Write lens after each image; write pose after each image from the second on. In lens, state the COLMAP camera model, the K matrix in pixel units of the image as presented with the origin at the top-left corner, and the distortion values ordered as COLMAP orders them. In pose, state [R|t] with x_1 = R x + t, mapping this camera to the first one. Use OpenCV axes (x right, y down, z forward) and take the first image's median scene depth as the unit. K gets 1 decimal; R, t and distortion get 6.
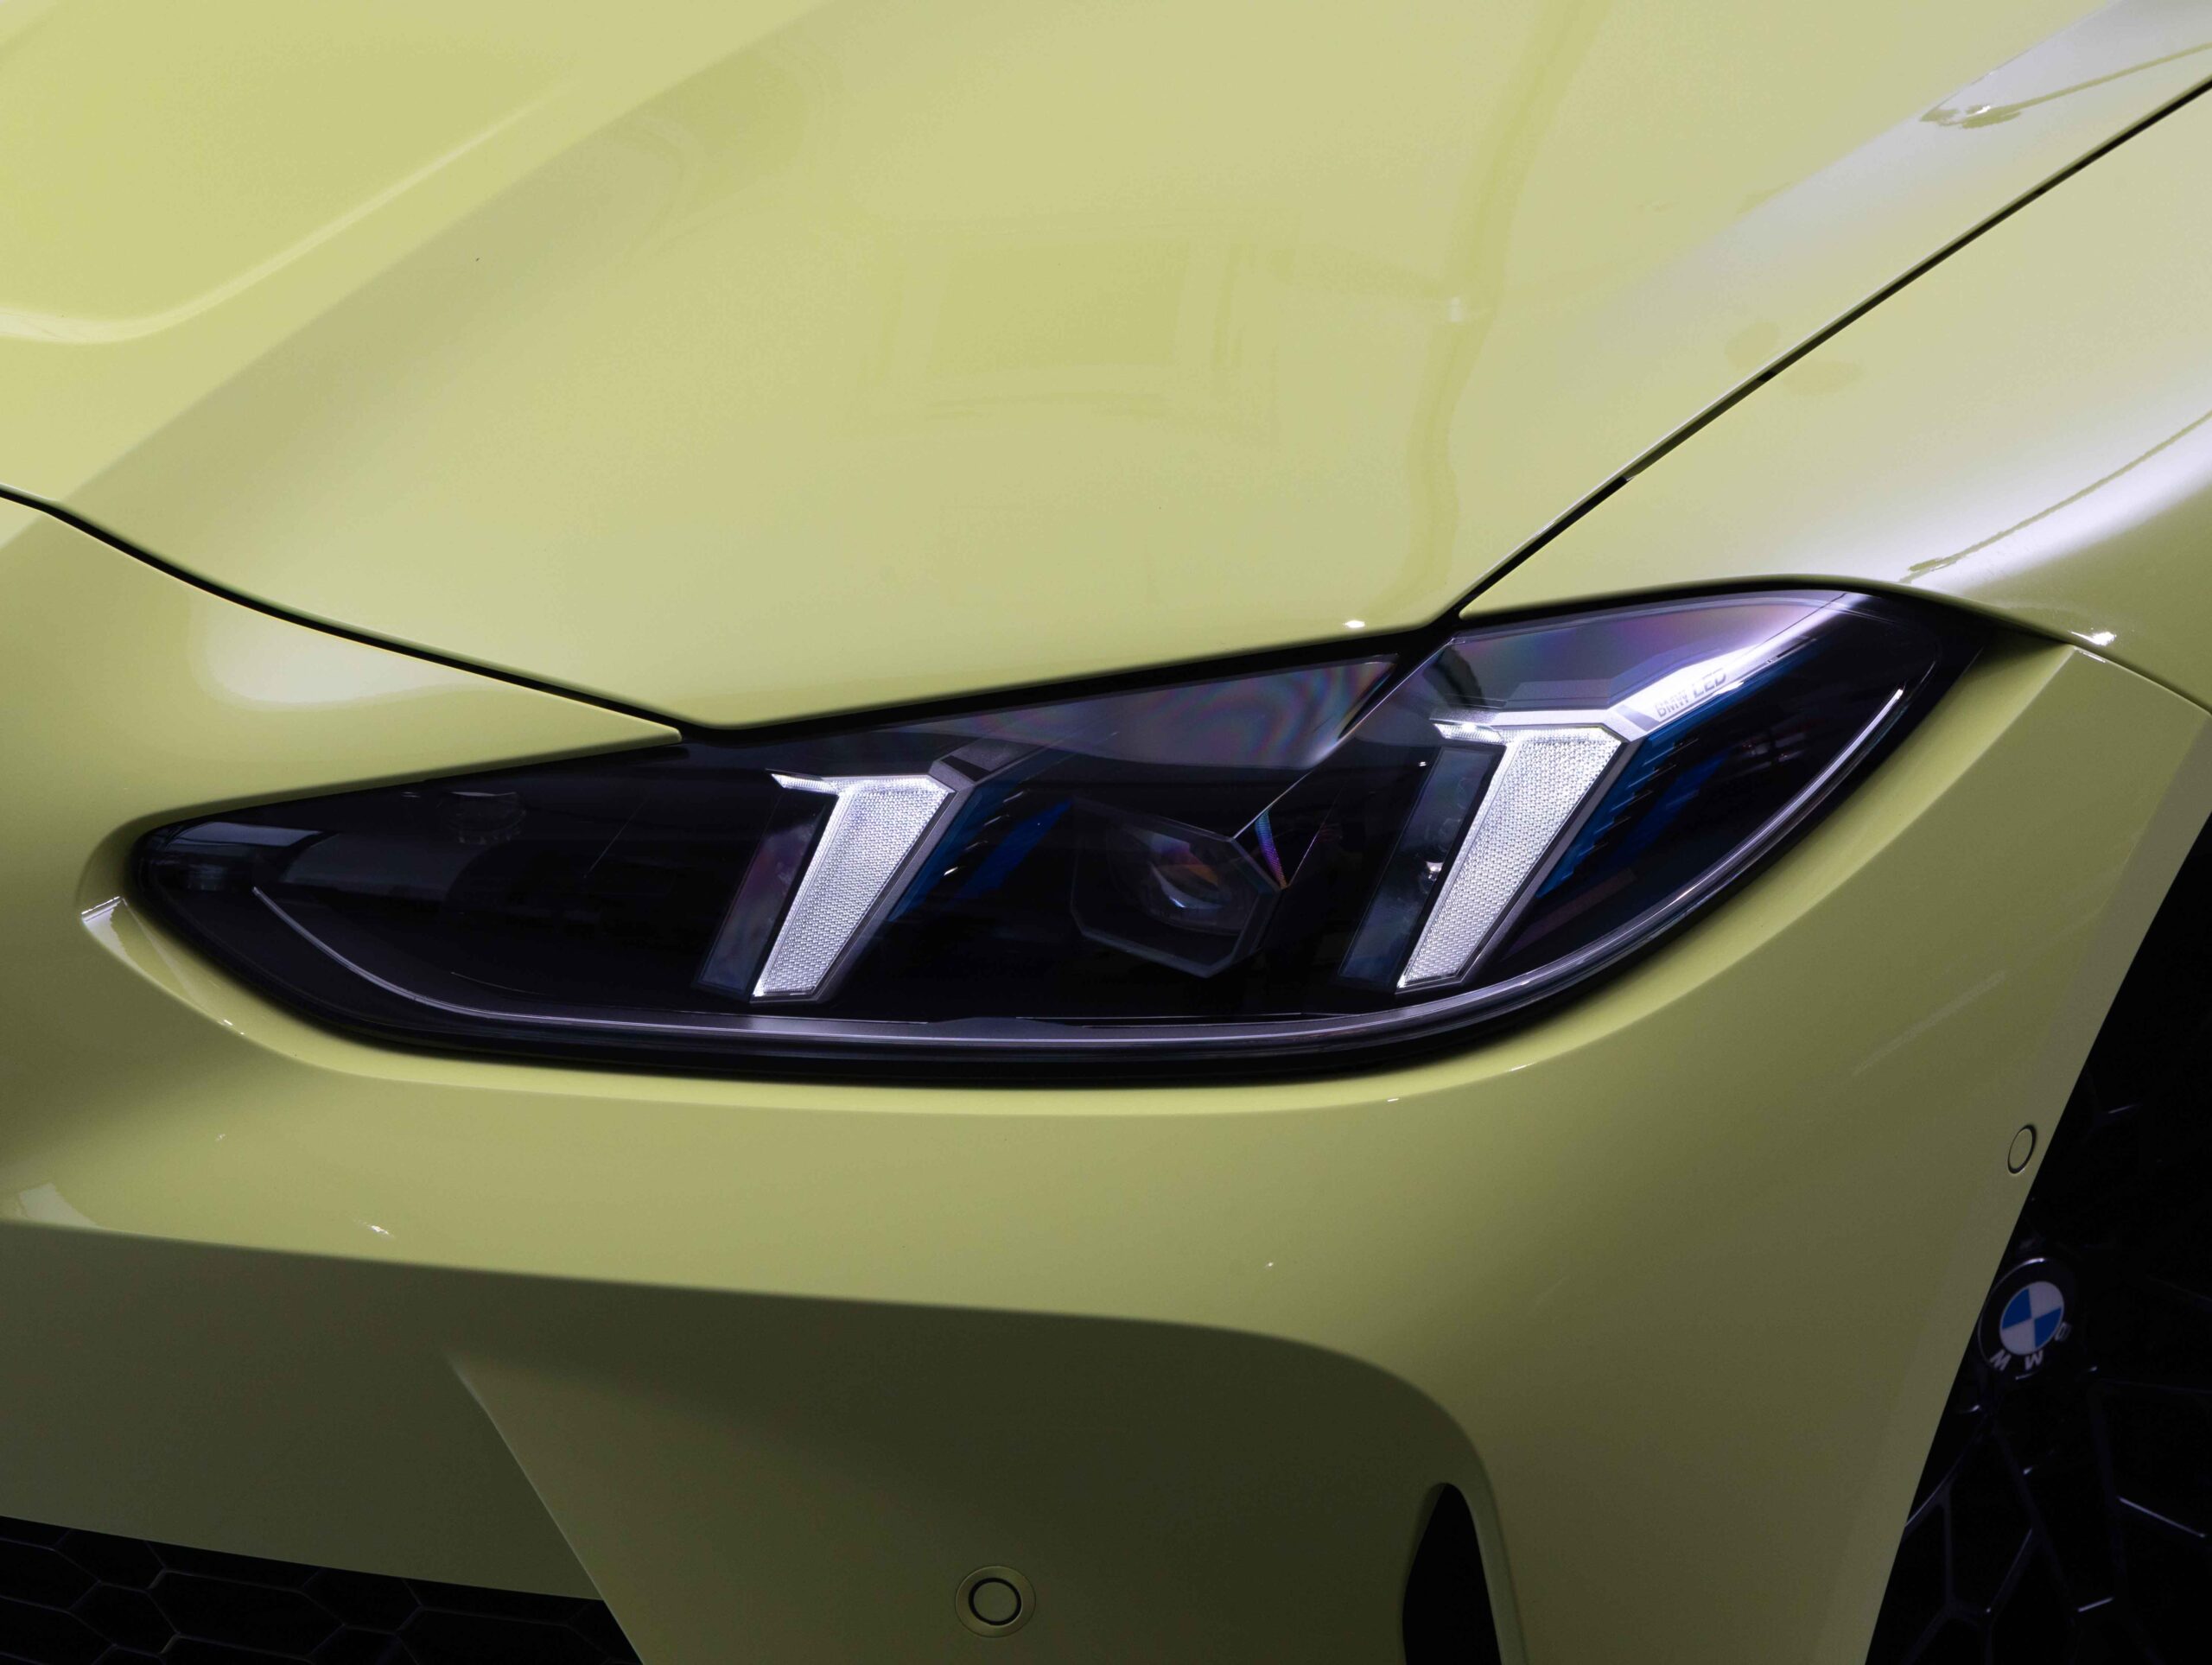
lens RADIAL K [[4435.2, 0, 1112.5], [0, 4435.2, 847.1], [0, 0, 1]] dist [-0.043574, 0.000000]
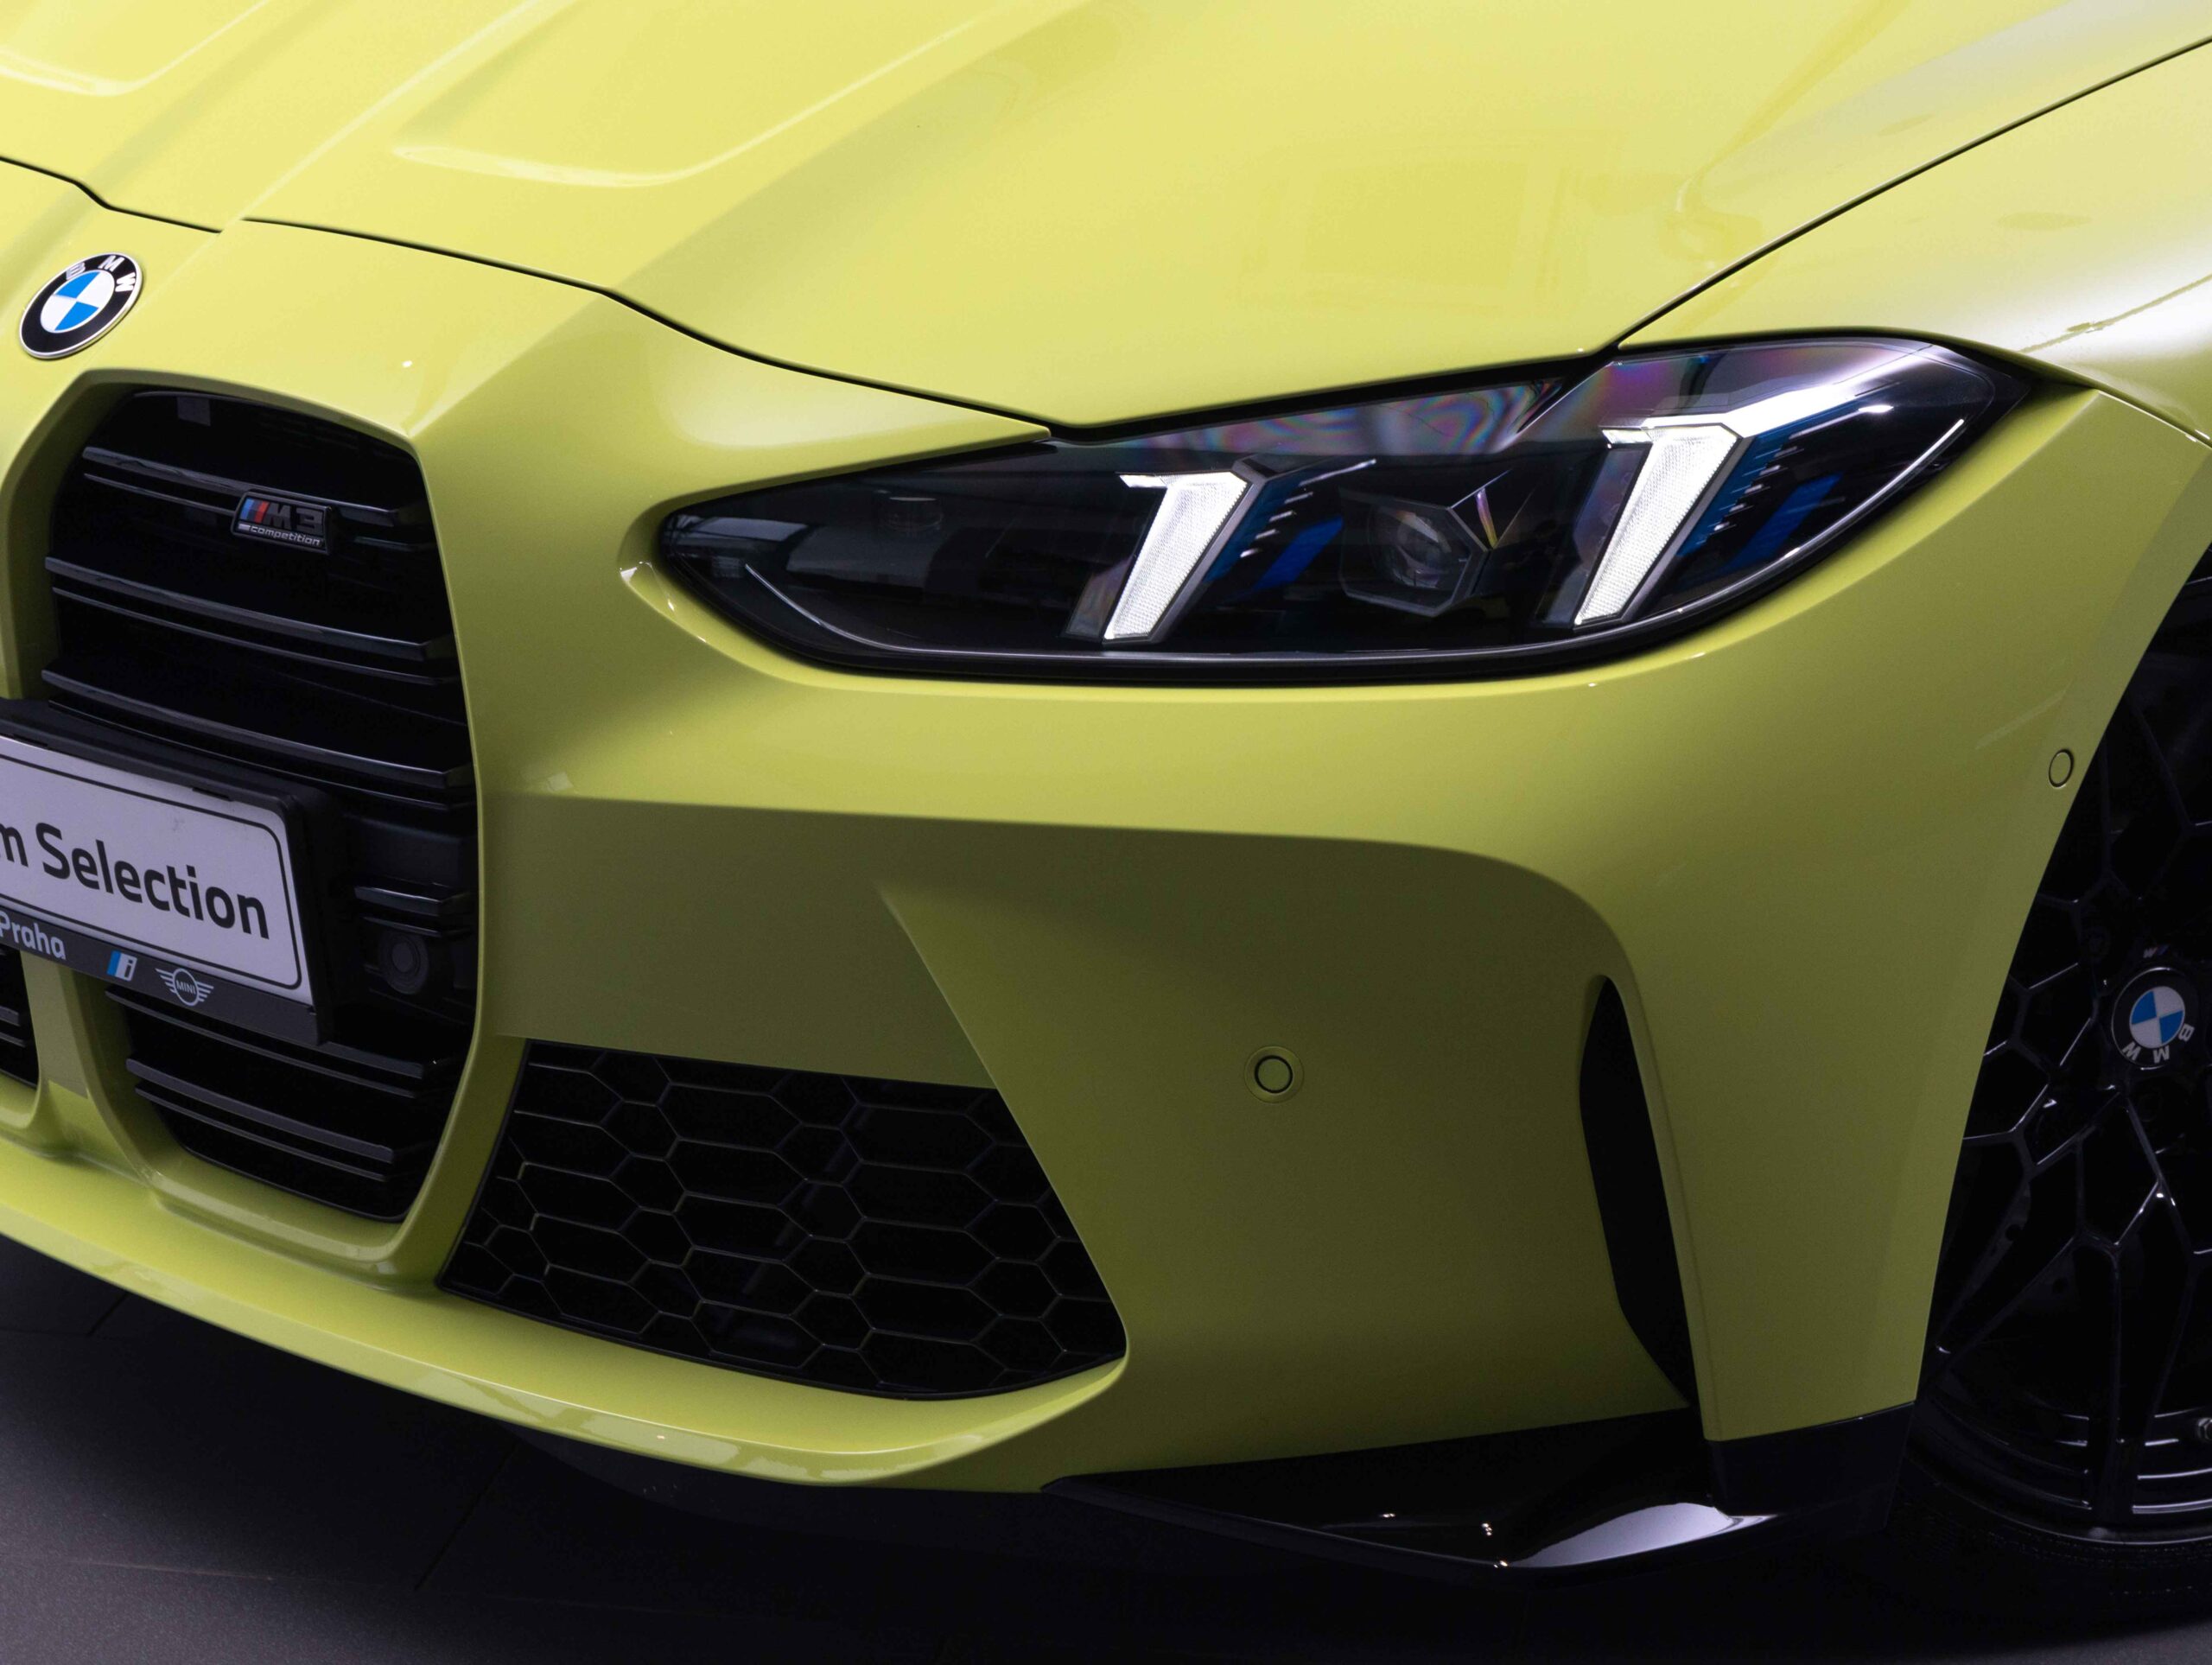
lens RADIAL K [[4435.2, 0, 1097.6], [0, 4435.2, 821.6], [0, 0, 1]] dist [-0.043574, 0.000000]
pose [[0.993278, 0.004679, -0.115658, 0.076467], [-0.011342, 0.998309, -0.057014, 0.170637], [0.115196, 0.057942, 0.991651, -0.357719]]
